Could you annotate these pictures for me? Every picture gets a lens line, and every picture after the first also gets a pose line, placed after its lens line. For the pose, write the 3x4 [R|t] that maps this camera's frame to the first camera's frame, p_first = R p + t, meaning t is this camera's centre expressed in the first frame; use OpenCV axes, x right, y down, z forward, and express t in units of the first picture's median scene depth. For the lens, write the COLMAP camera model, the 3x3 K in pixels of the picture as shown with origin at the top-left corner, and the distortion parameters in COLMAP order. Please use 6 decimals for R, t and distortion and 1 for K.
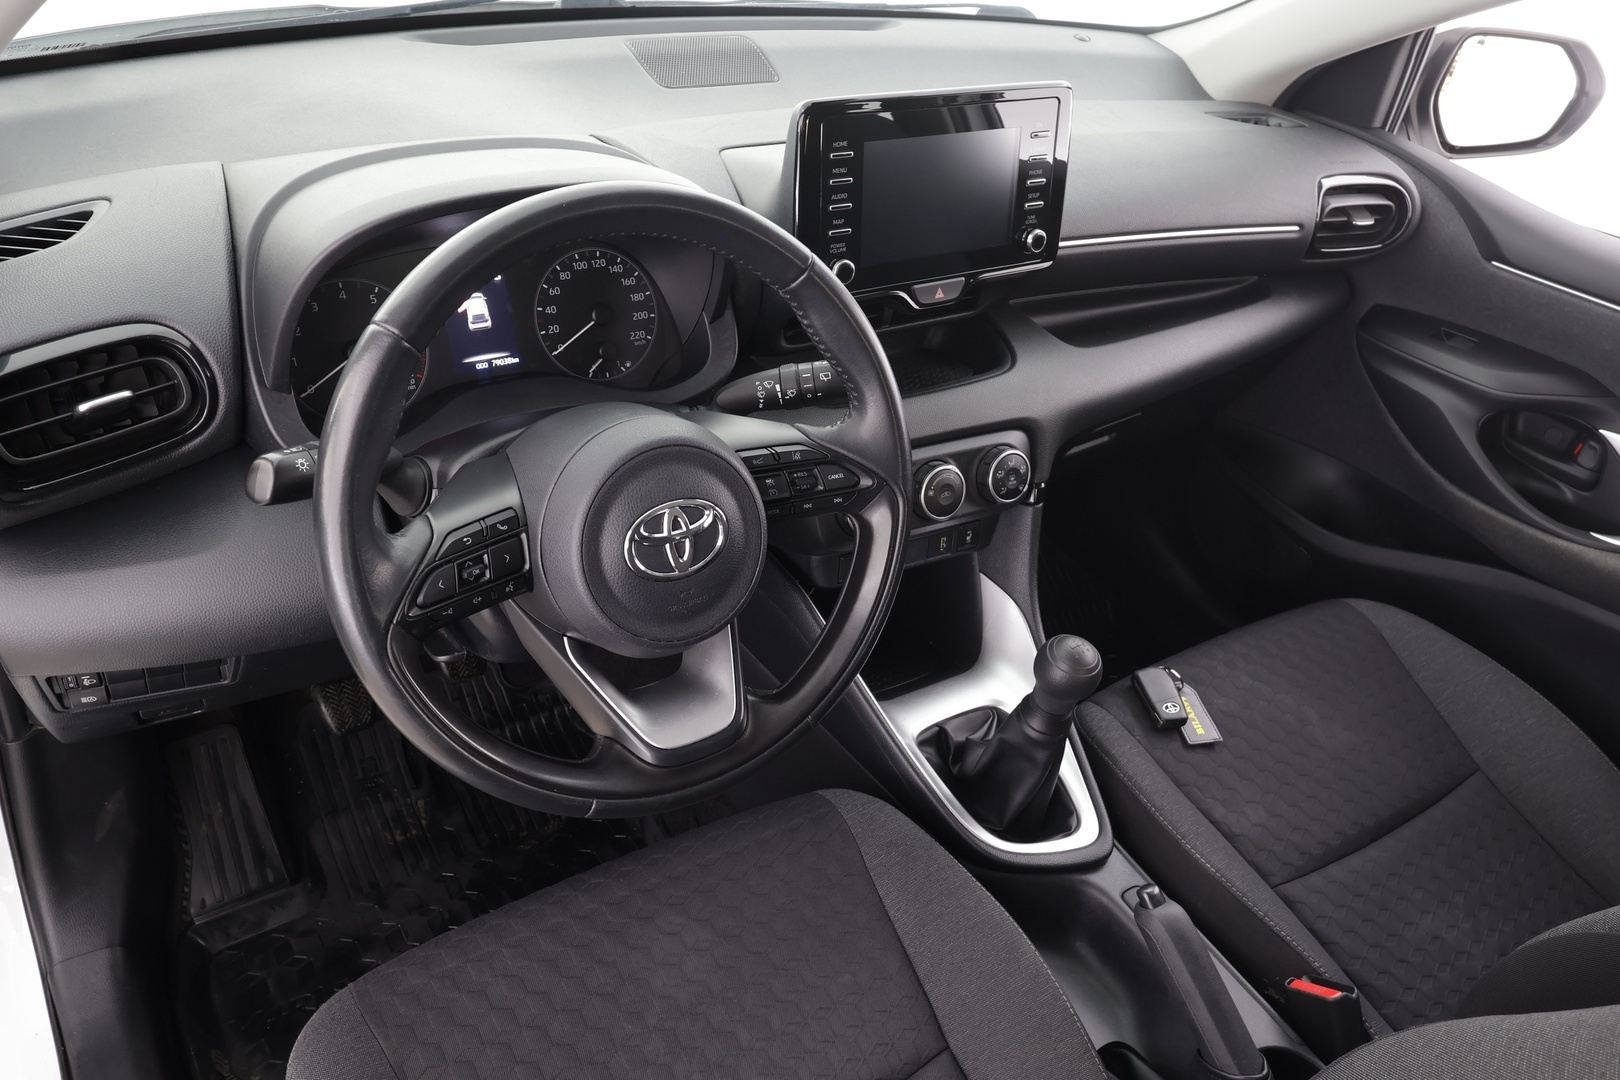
lens RADIAL K [[1268.4, 0, 833.5], [0, 1268.4, 543.5], [0, 0, 1]] dist [0.003411, 0.009074]
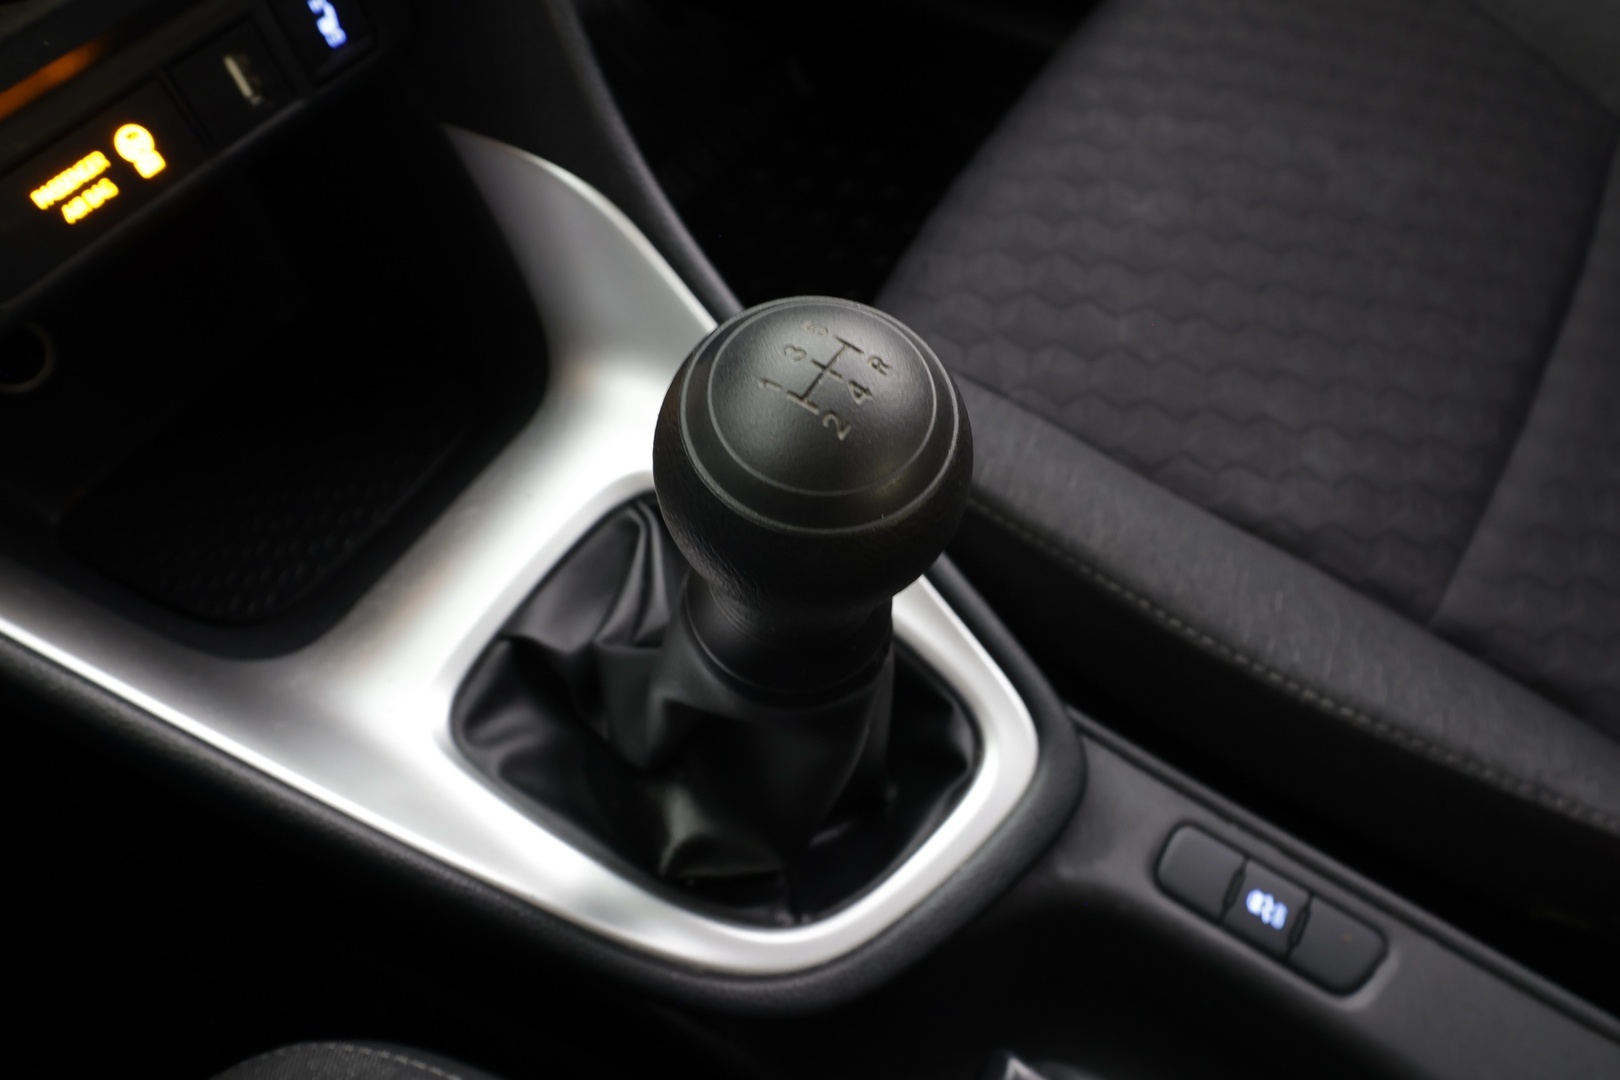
lens RADIAL K [[1082.3, 0, 819.7], [0, 1082.3, 548.5], [0, 0, 1]] dist [0.004897, 0.003072]
pose [[0.903893, -0.417969, 0.090996, 0.152860], [0.339862, 0.830897, 0.440571, 0.028946], [-0.259753, -0.367303, 0.893094, 0.792490]]
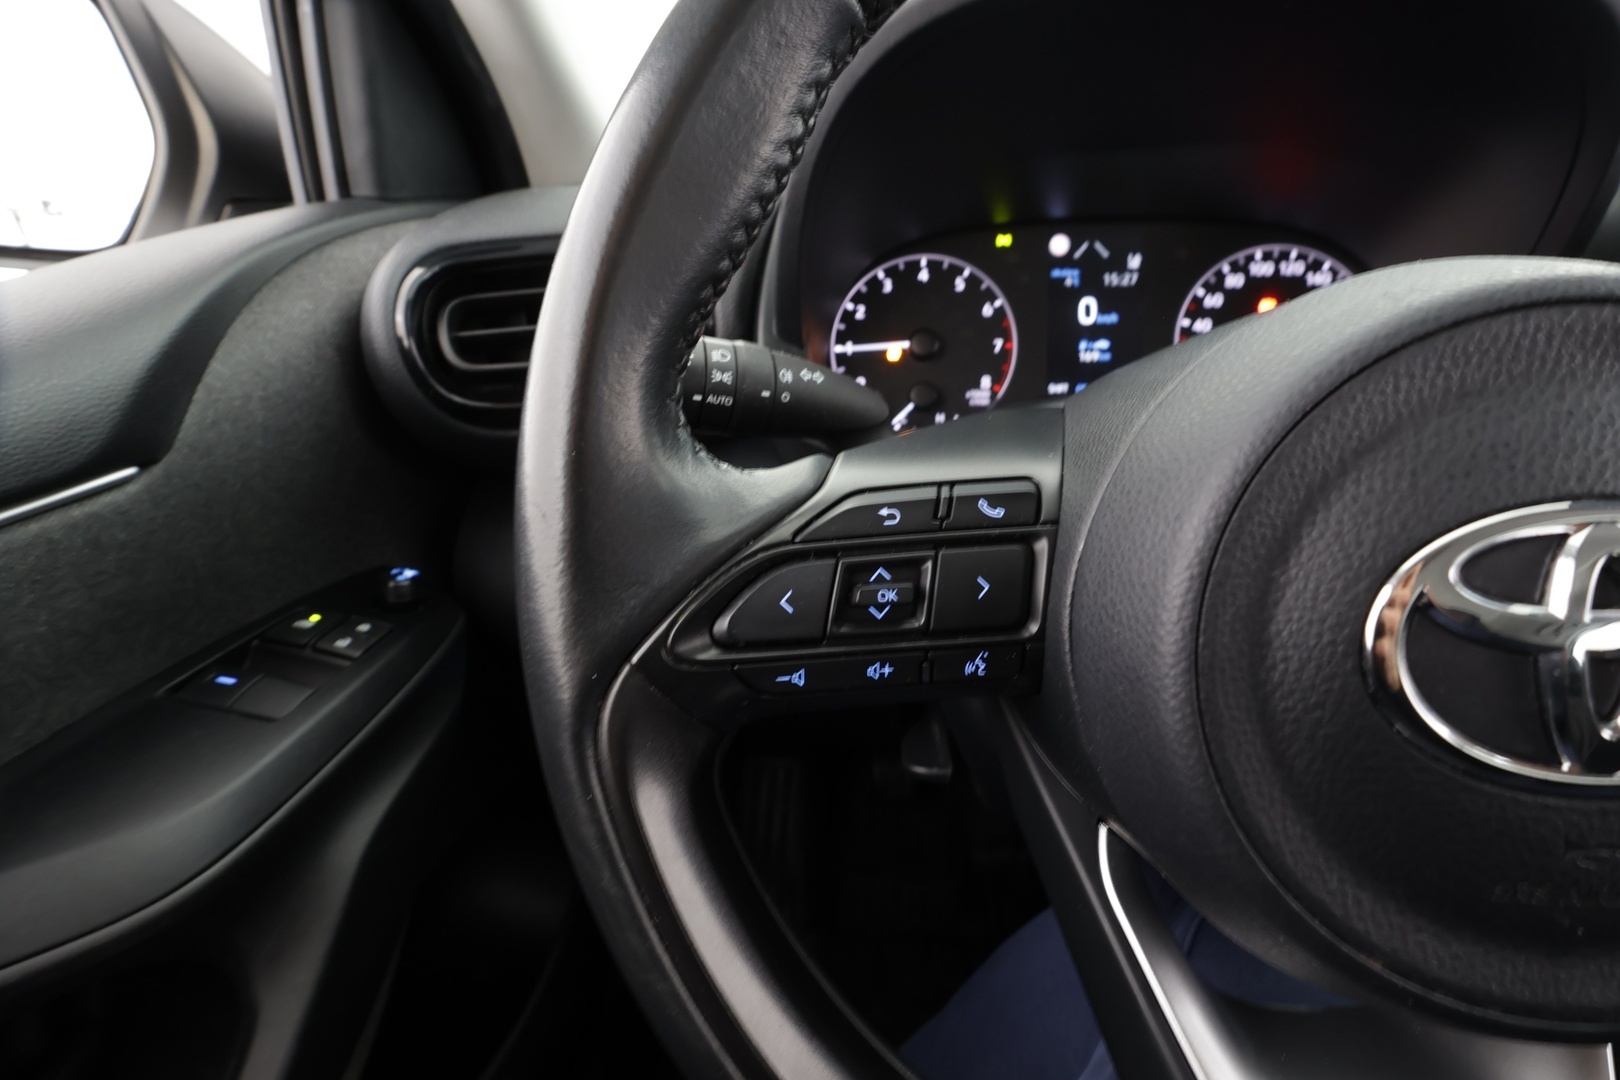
lens RADIAL K [[760.0, 0, 806.1], [0, 760.0, 538.4], [0, 0, 1]] dist [-0.001742, -0.000166]
pose [[0.771245, 0.141605, -0.620588, -0.107278], [-0.250168, 0.963921, -0.090954, 0.021830], [0.585319, 0.225399, 0.778844, 0.535315]]
